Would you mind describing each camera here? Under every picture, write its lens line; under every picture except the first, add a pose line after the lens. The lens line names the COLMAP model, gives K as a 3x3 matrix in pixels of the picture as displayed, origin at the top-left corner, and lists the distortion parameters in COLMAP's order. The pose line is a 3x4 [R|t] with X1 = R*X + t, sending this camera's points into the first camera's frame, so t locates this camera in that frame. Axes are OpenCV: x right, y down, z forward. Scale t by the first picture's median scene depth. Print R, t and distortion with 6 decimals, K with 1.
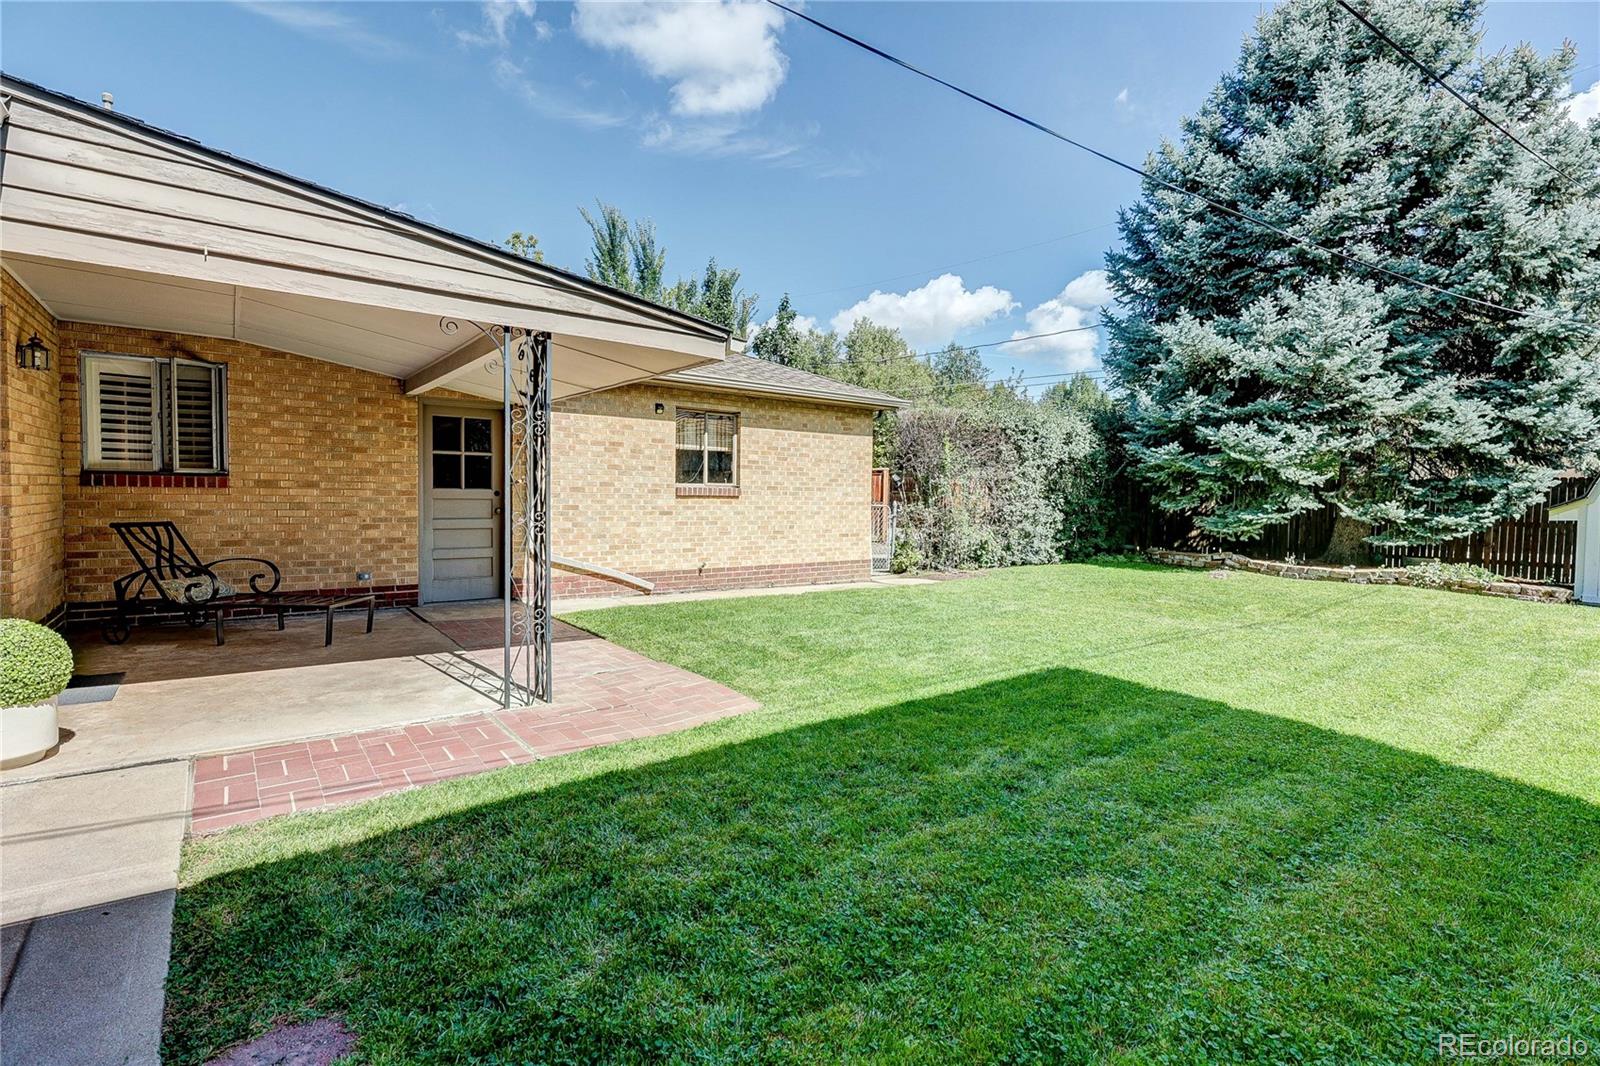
lens RADIAL K [[742.1, 0, 803.7], [0, 742.1, 520.9], [0, 0, 1]] dist [-0.003972, -0.000173]
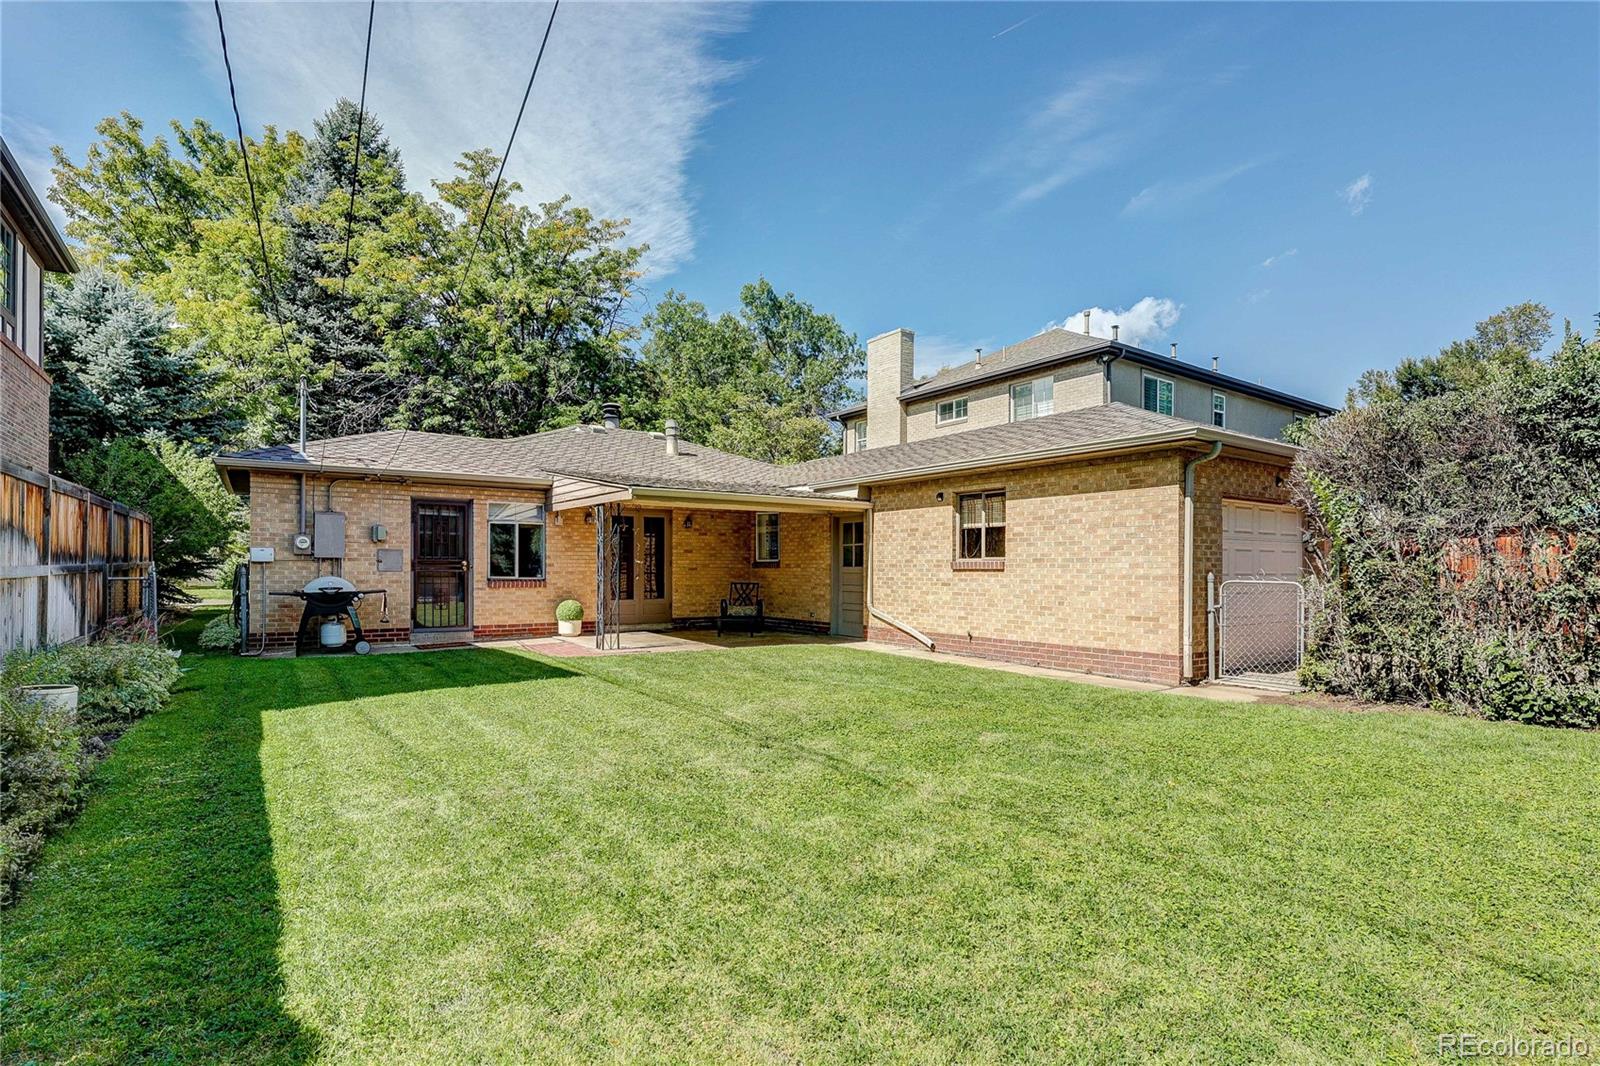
lens RADIAL K [[747.6, 0, 795.5], [0, 747.6, 558.7], [0, 0, 1]] dist [-0.000089, -0.000002]
pose [[-0.027701, -0.027934, -0.999226, 0.932410], [-0.036702, 0.998964, -0.026909, -0.009881], [0.998942, 0.035929, -0.028698, 0.737896]]
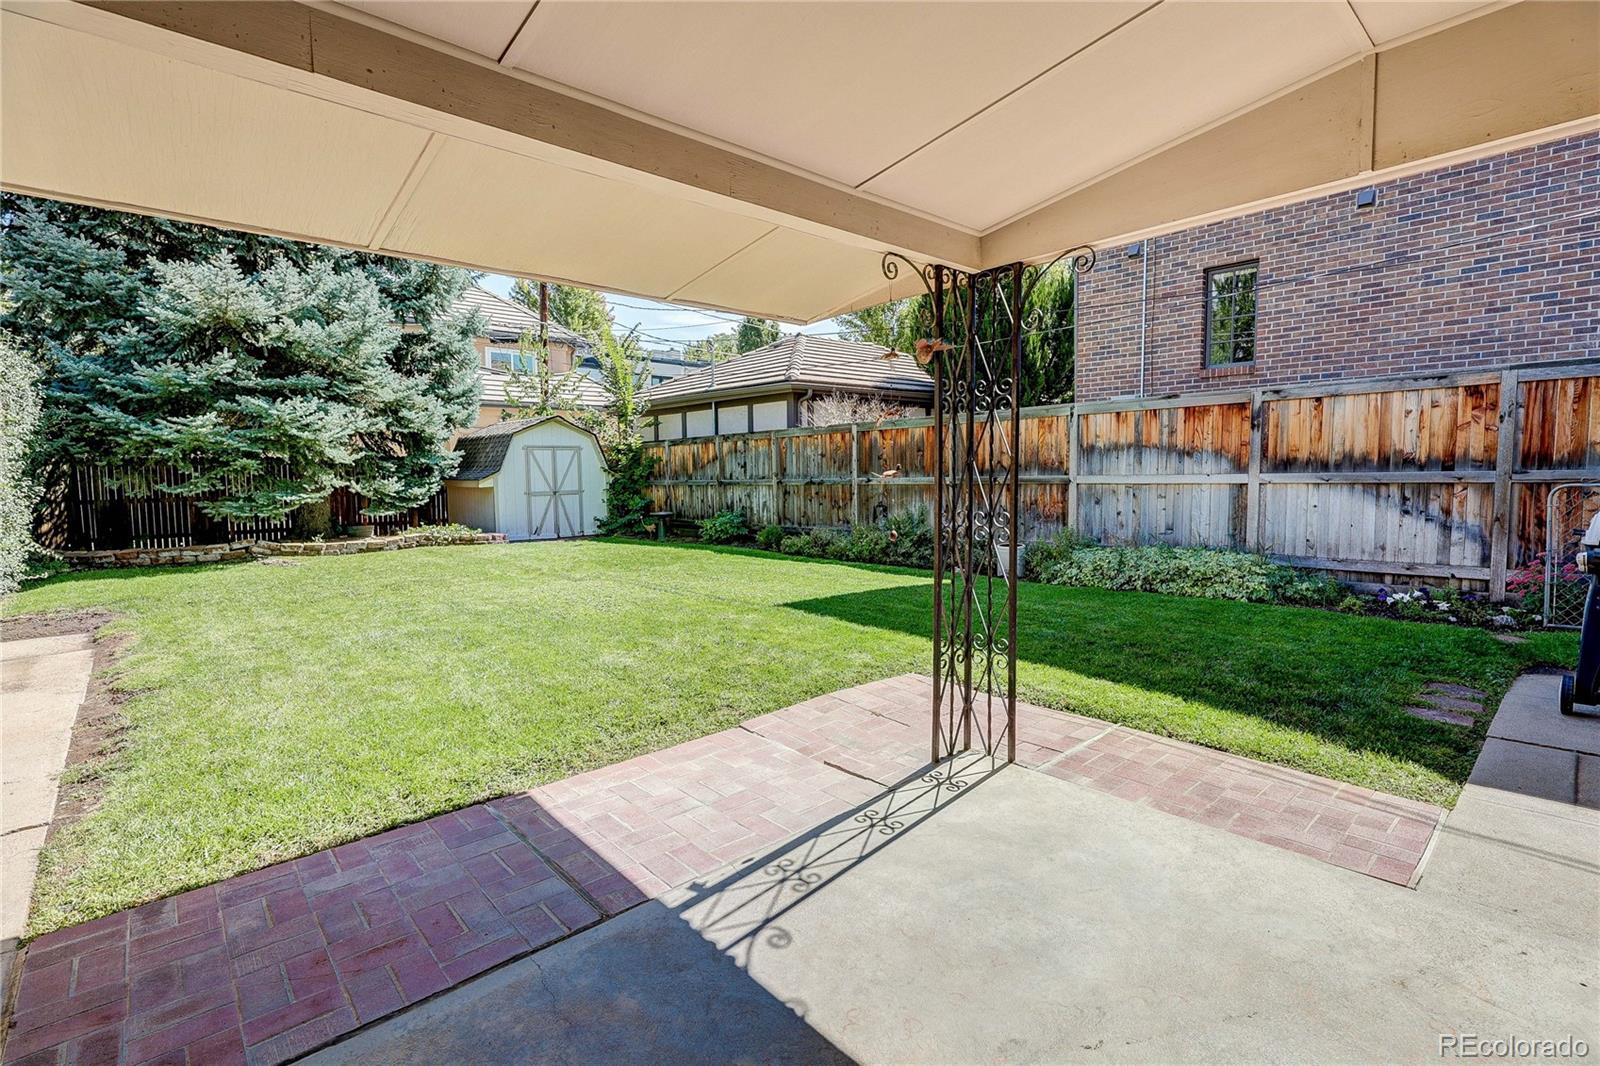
lens RADIAL K [[737.2, 0, 796.8], [0, 737.2, 530.3], [0, 0, 1]] dist [-0.000929, -0.000105]
pose [[-0.083084, -0.096766, 0.991833, -0.473417], [0.047424, 0.993763, 0.100926, -0.034495], [-0.995413, 0.055423, -0.077977, 0.534363]]
